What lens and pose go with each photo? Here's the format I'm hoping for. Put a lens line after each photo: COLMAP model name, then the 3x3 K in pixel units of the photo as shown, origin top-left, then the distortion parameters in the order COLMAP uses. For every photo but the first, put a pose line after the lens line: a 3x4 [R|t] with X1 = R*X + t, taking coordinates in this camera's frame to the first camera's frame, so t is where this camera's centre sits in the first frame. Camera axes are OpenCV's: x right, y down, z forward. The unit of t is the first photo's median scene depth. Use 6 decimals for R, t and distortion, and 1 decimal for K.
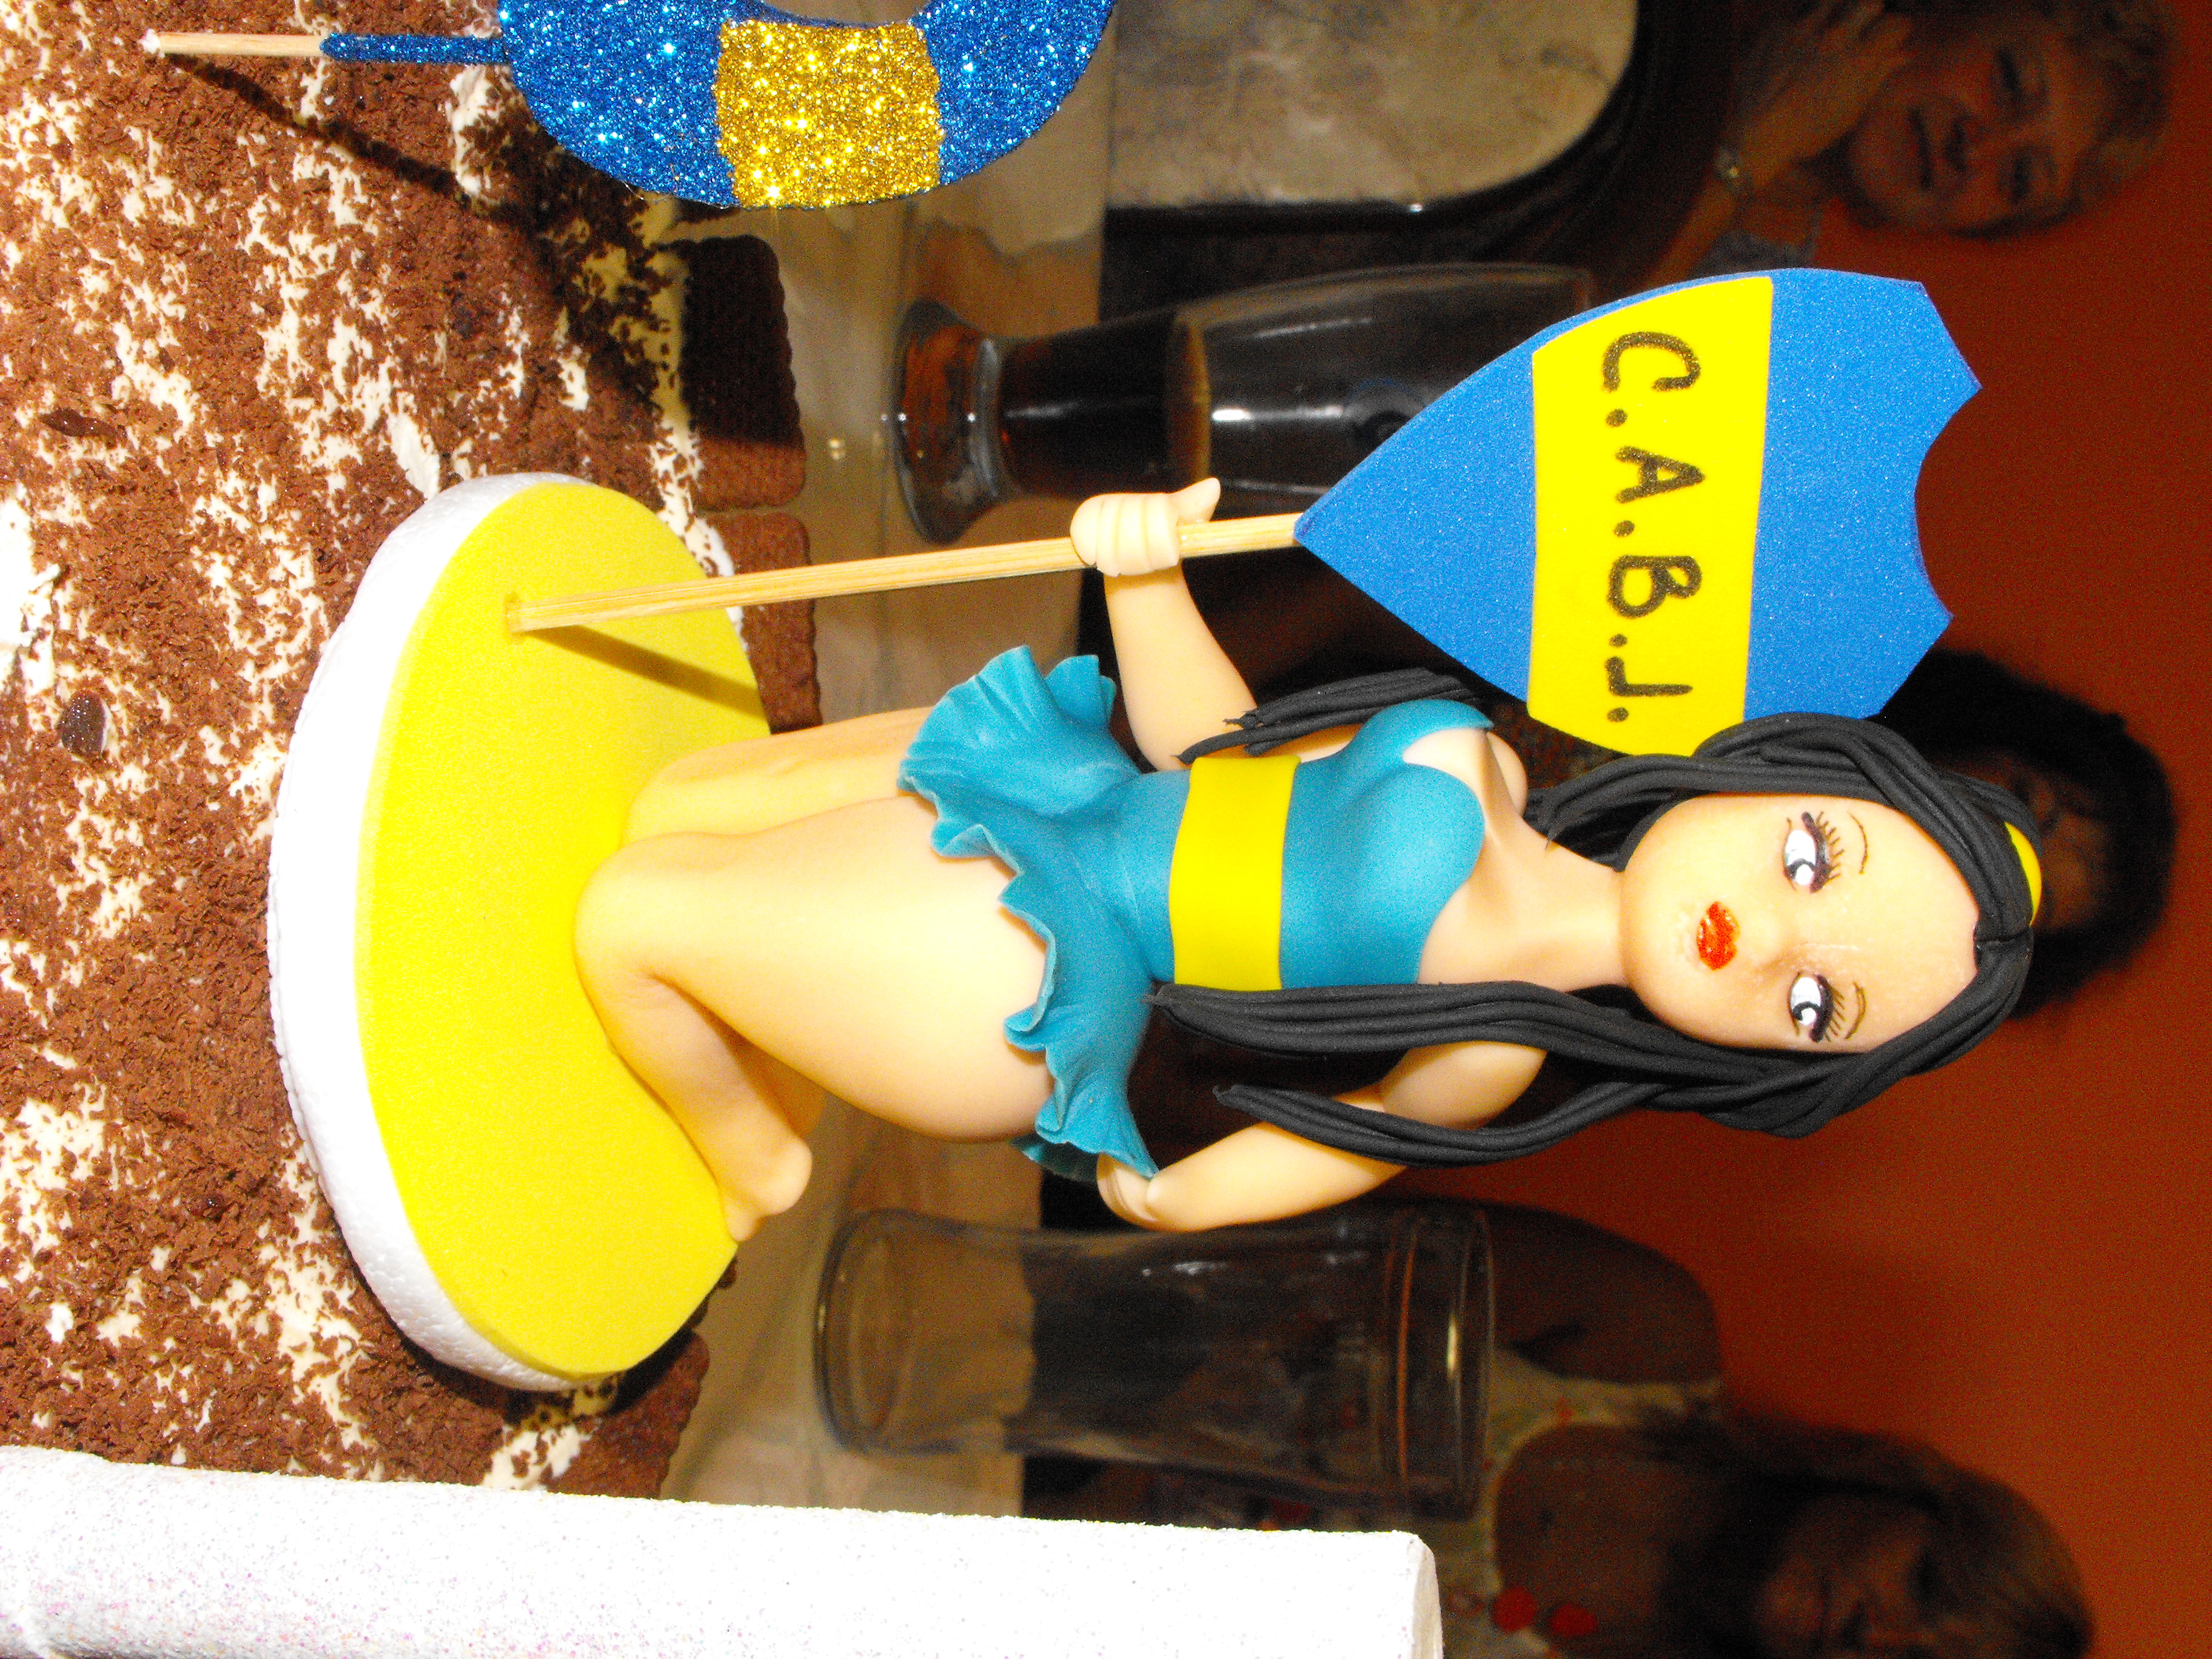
lens RADIAL K [[2578.1, 0, 1062.2], [0, 2578.1, 829.1], [0, 0, 1]] dist [-0.217951, 0.237897]
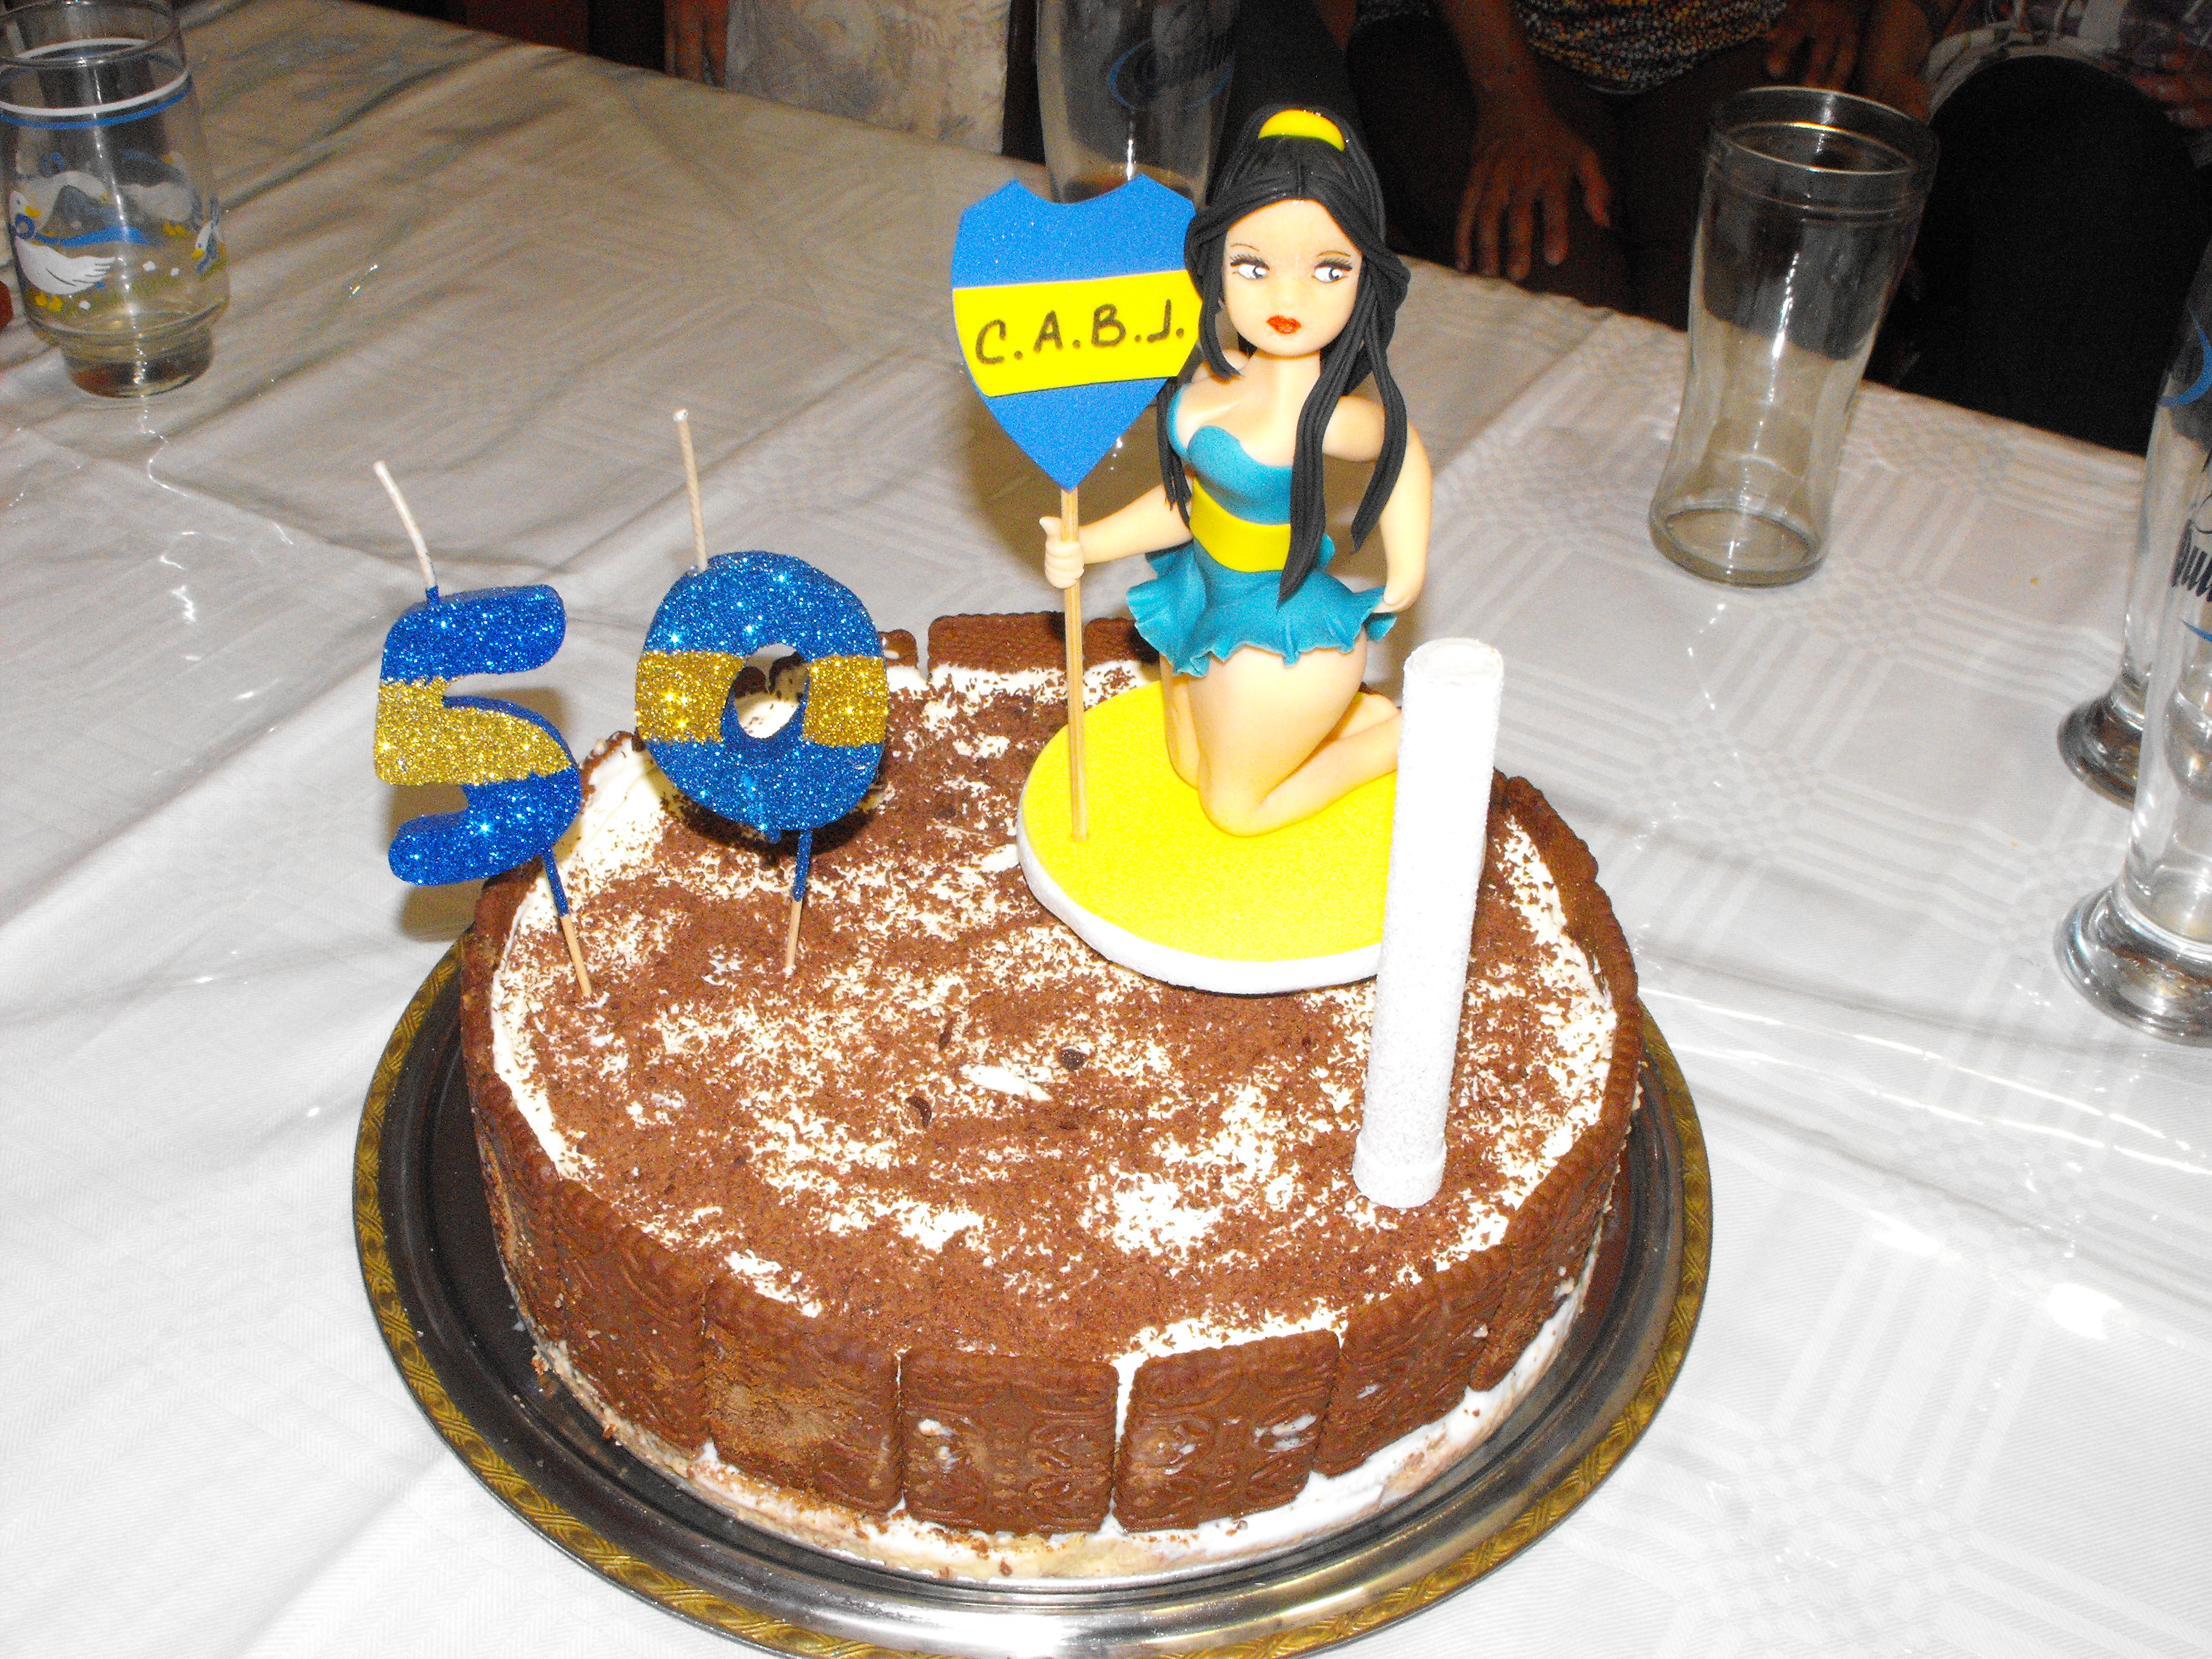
lens RADIAL K [[2578.1, 0, 1062.2], [0, 2578.1, 829.1], [0, 0, 1]] dist [-0.217951, 0.237897]
pose [[0.105946, -0.923230, -0.369353, 0.596025], [0.964368, 0.185955, -0.188189, 0.314857], [0.242425, -0.336254, 0.910035, -0.949998]]
